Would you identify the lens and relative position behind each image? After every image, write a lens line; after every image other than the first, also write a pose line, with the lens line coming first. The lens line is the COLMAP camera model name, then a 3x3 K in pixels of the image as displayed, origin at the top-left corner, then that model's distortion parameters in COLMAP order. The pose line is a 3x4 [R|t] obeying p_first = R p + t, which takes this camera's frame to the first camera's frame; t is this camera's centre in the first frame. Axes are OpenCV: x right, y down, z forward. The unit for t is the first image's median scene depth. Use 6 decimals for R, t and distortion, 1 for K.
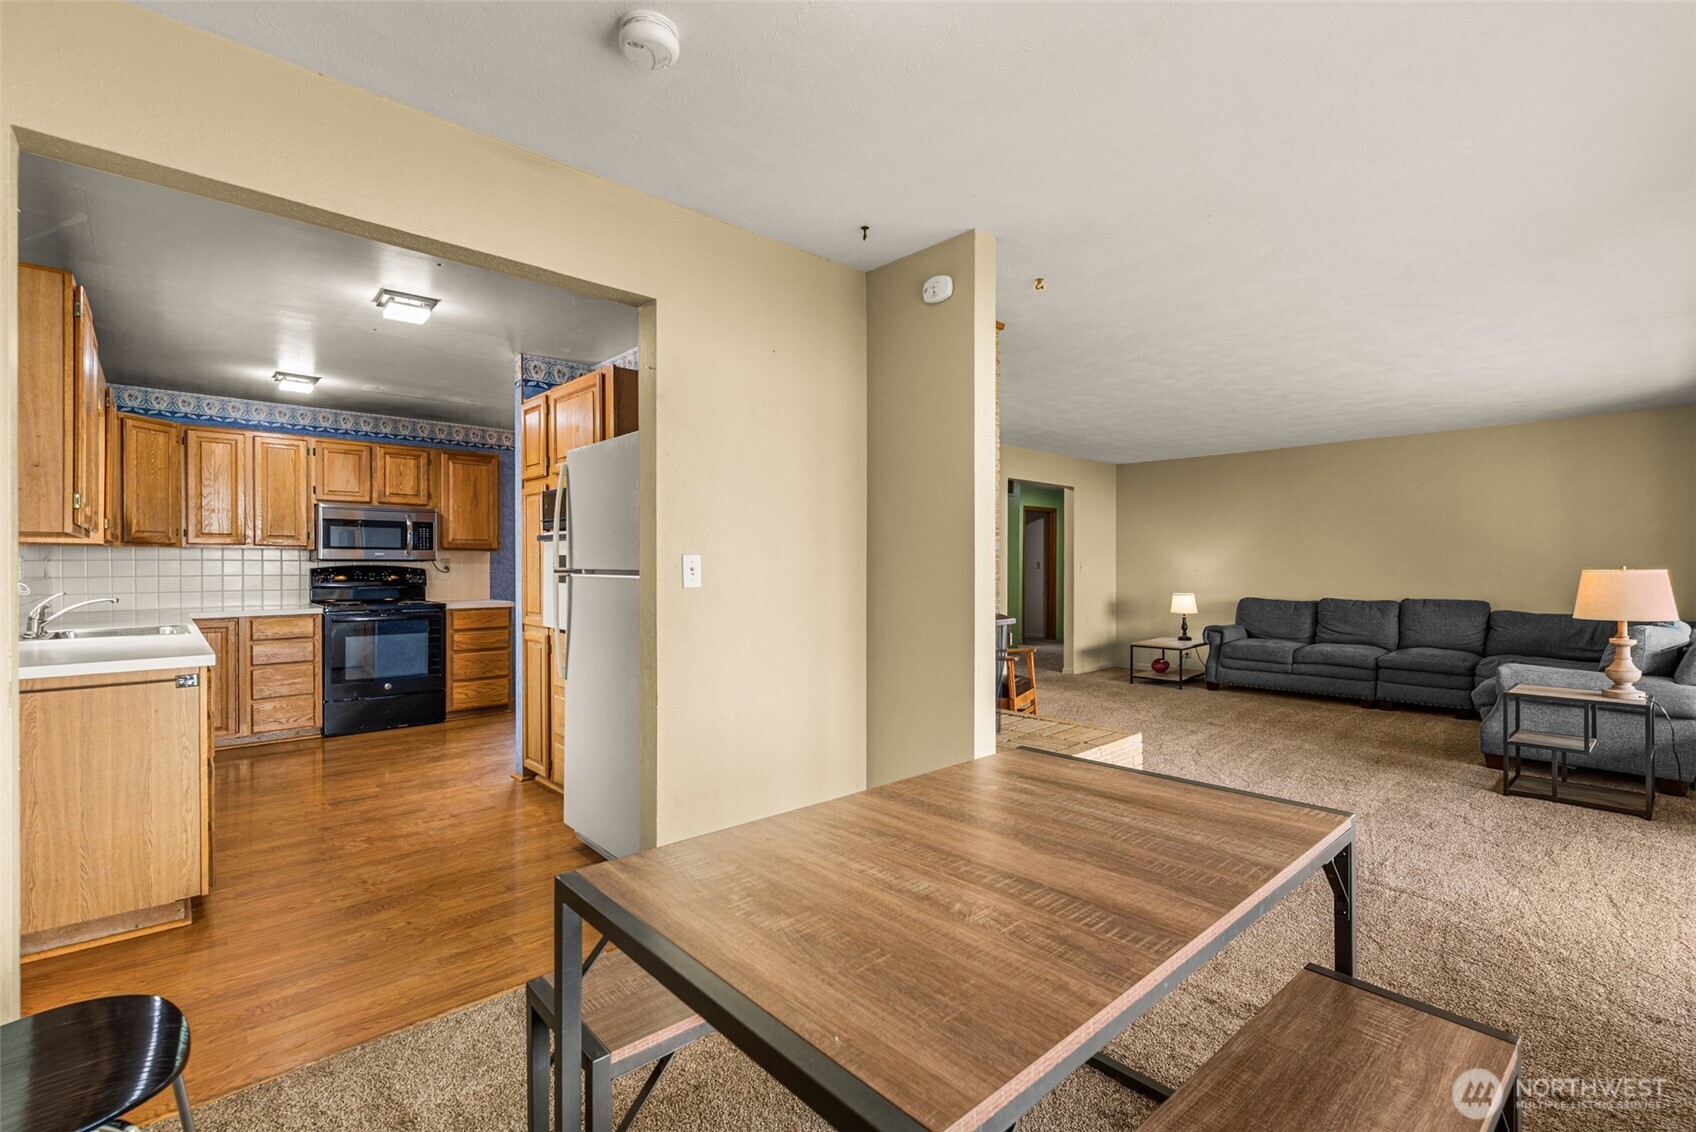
lens RADIAL K [[746.2, 0, 873.2], [0, 746.2, 567.9], [0, 0, 1]] dist [-0.001083, -0.000658]
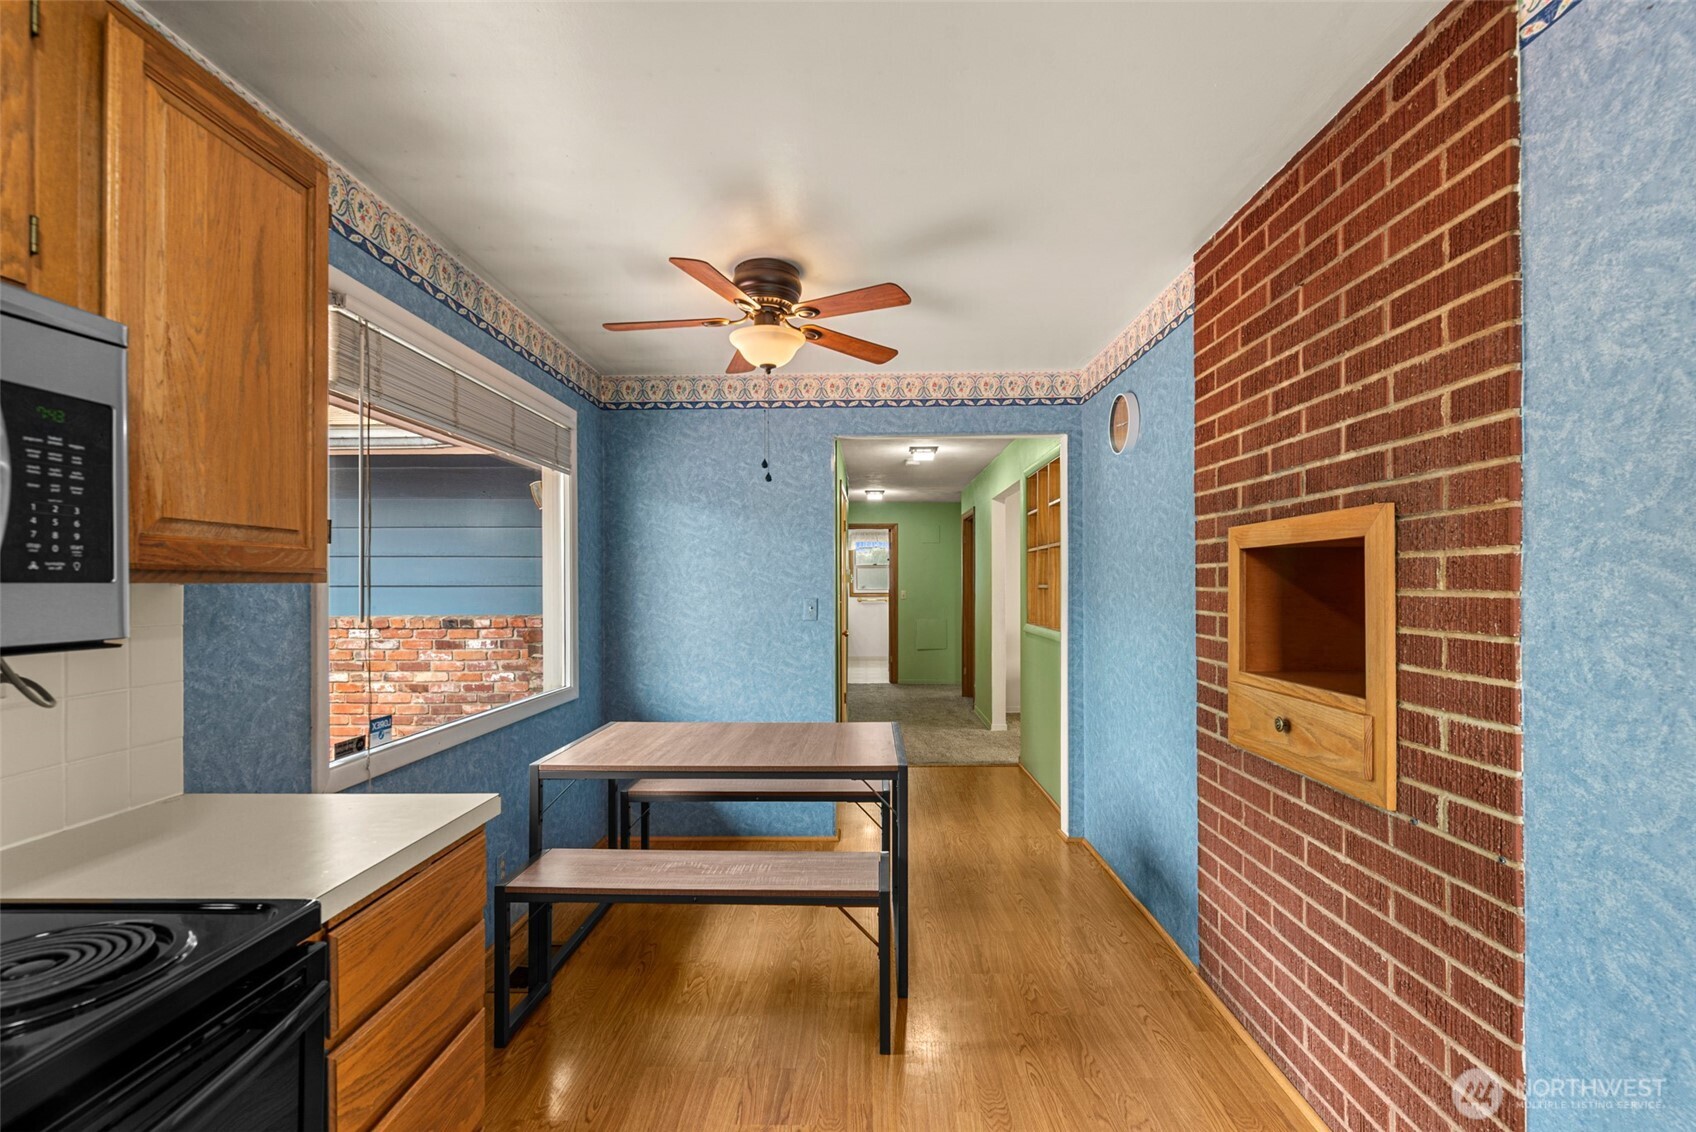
lens RADIAL K [[744.1, 0, 860.0], [0, 744.1, 578.3], [0, 0, 1]] dist [0.000125, -0.000071]
pose [[0.696827, 0.001835, 0.717237, -0.654595], [0.008057, 0.999914, -0.010386, -0.023757], [-0.717194, 0.013016, 0.696752, 0.855847]]
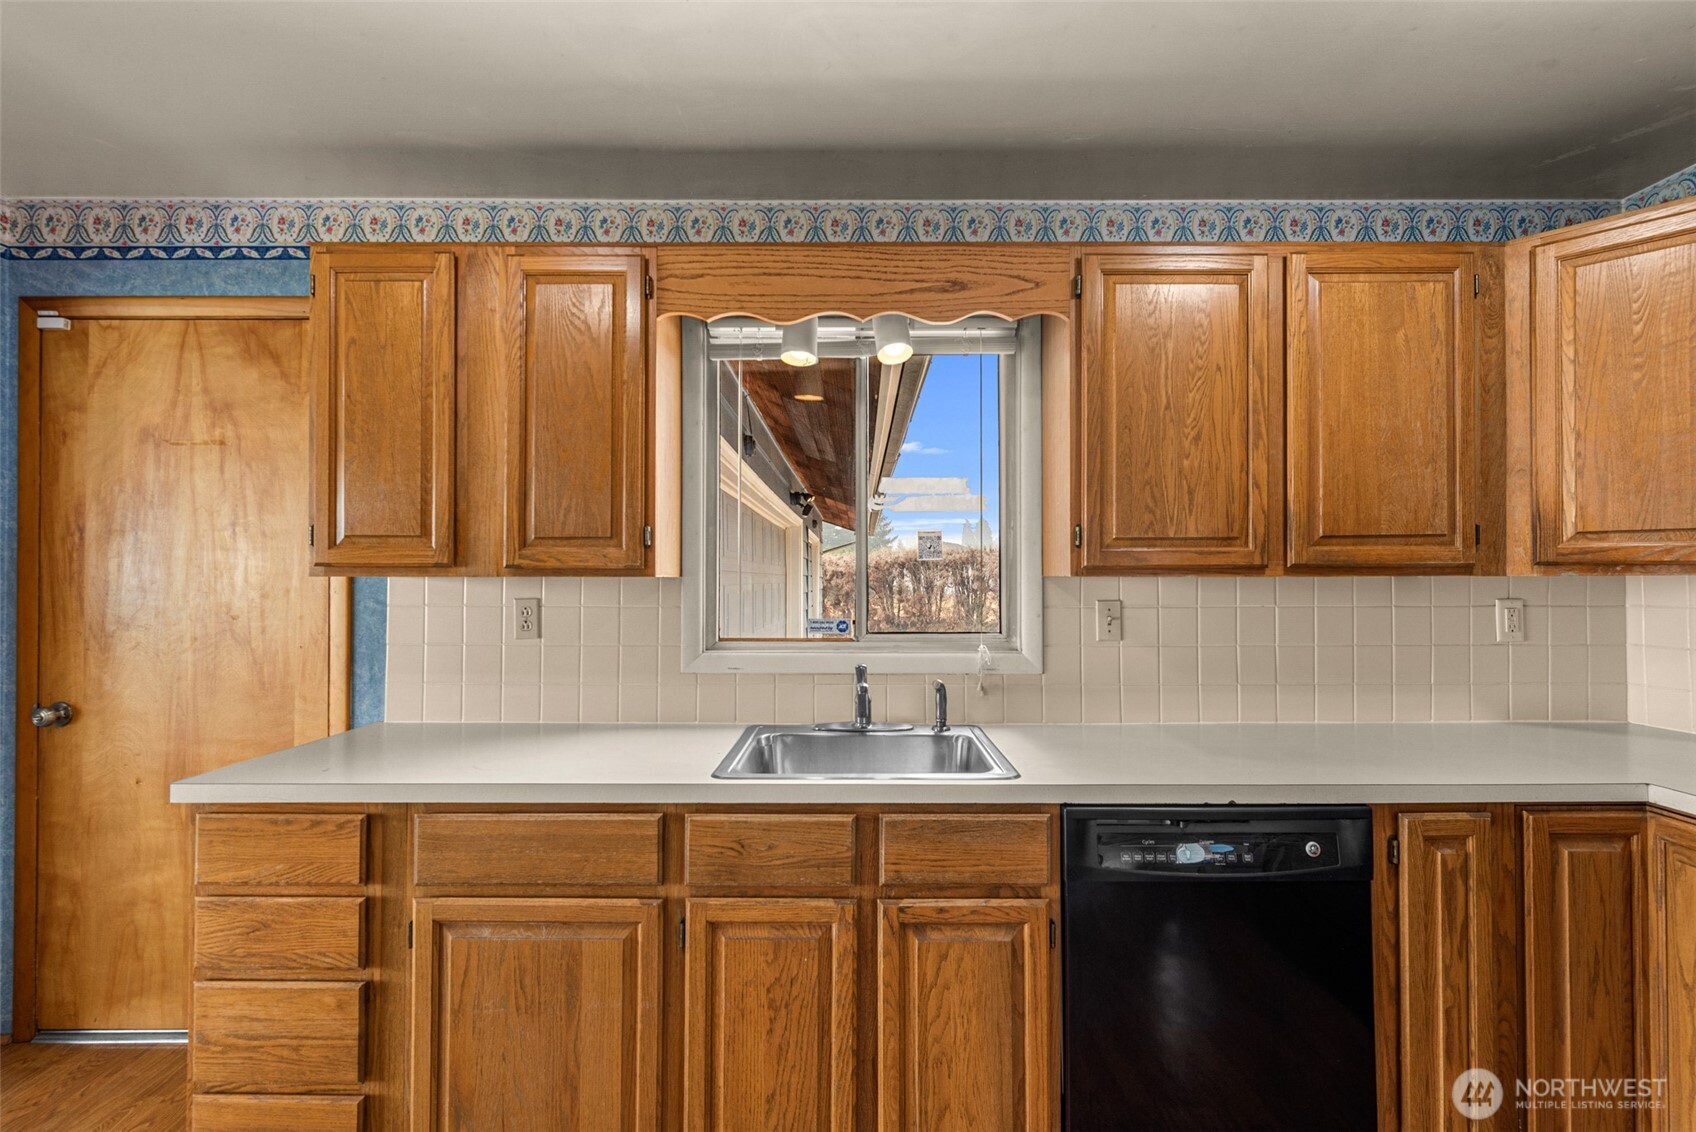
lens RADIAL K [[733.9, 0, 849.5], [0, 733.9, 570.2], [0, 0, 1]] dist [0.000668, -0.000169]
pose [[-0.698118, -0.008354, -0.715934, -0.411059], [-0.004800, 0.999964, -0.006987, -0.022946], [0.715967, -0.001442, -0.698133, 0.863996]]
